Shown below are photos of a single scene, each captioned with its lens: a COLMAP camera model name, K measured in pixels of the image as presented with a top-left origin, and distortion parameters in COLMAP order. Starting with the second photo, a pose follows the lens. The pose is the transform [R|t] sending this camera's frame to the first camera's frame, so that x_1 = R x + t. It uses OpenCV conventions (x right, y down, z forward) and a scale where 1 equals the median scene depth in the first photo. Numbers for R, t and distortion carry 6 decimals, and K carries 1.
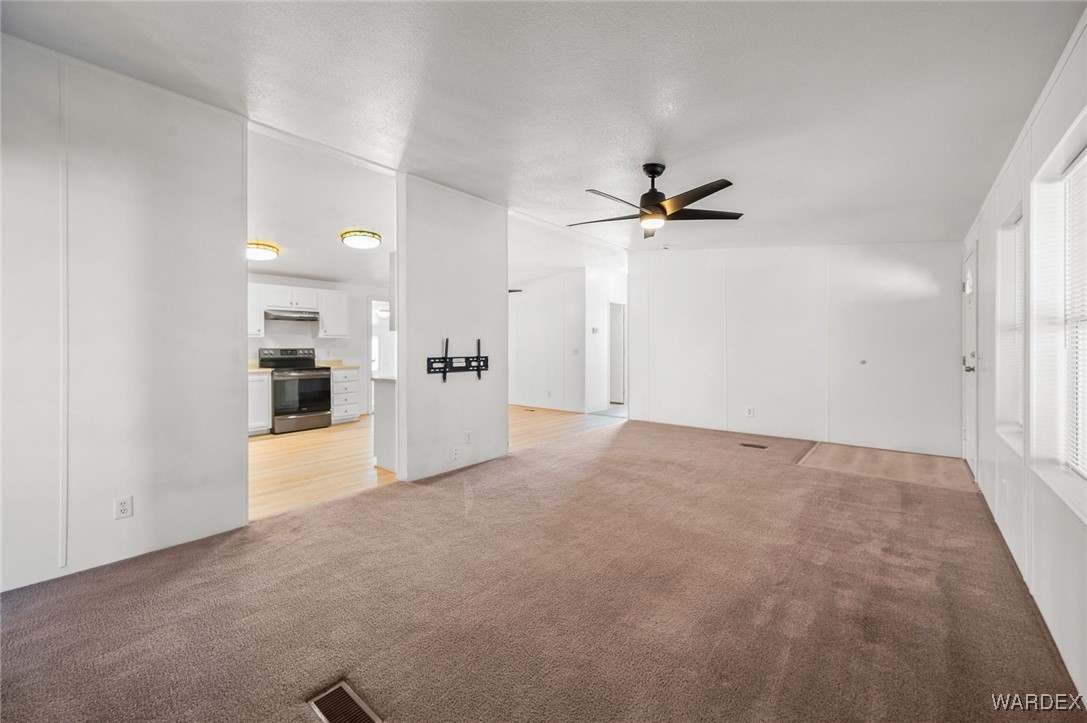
lens RADIAL K [[434.5, 0, 554.8], [0, 434.5, 345.8], [0, 0, 1]] dist [0.002162, -0.000908]
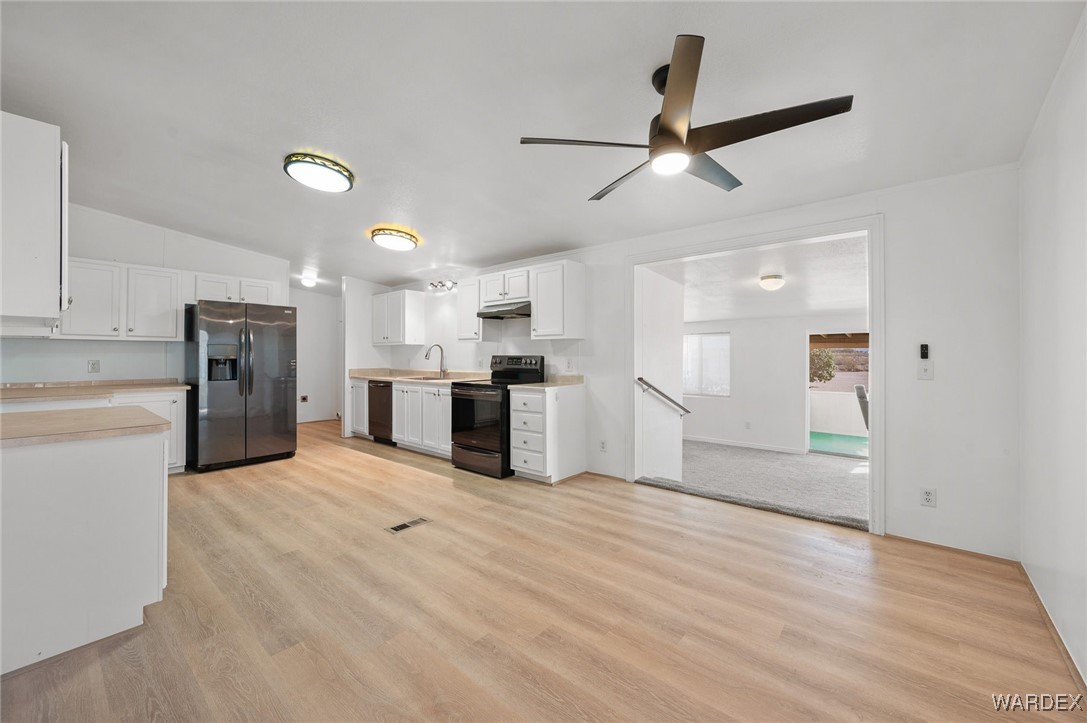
lens RADIAL K [[434.5, 0, 543.8], [0, 434.5, 351.2], [0, 0, 1]] dist [0.002162, -0.000908]
pose [[-0.014341, -0.004754, -0.999886, 0.122022], [0.004535, 0.999978, -0.004820, 0.002005], [0.999887, -0.004604, -0.014319, 1.086443]]
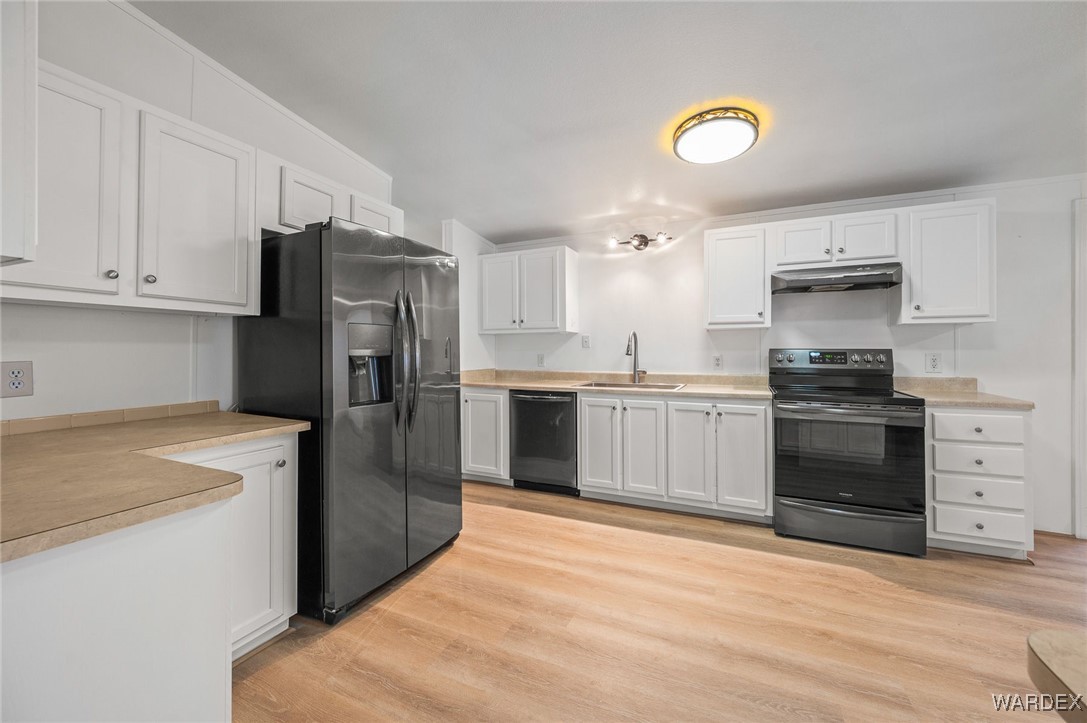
lens RADIAL K [[434.5, 0, 544.8], [0, 434.5, 347.8], [0, 0, 1]] dist [0.002162, -0.000908]
pose [[0.259813, 0.001554, -0.965658, -0.240349], [0.003080, 0.999992, 0.002437, 0.002278], [0.965654, -0.003608, 0.259807, 0.592780]]
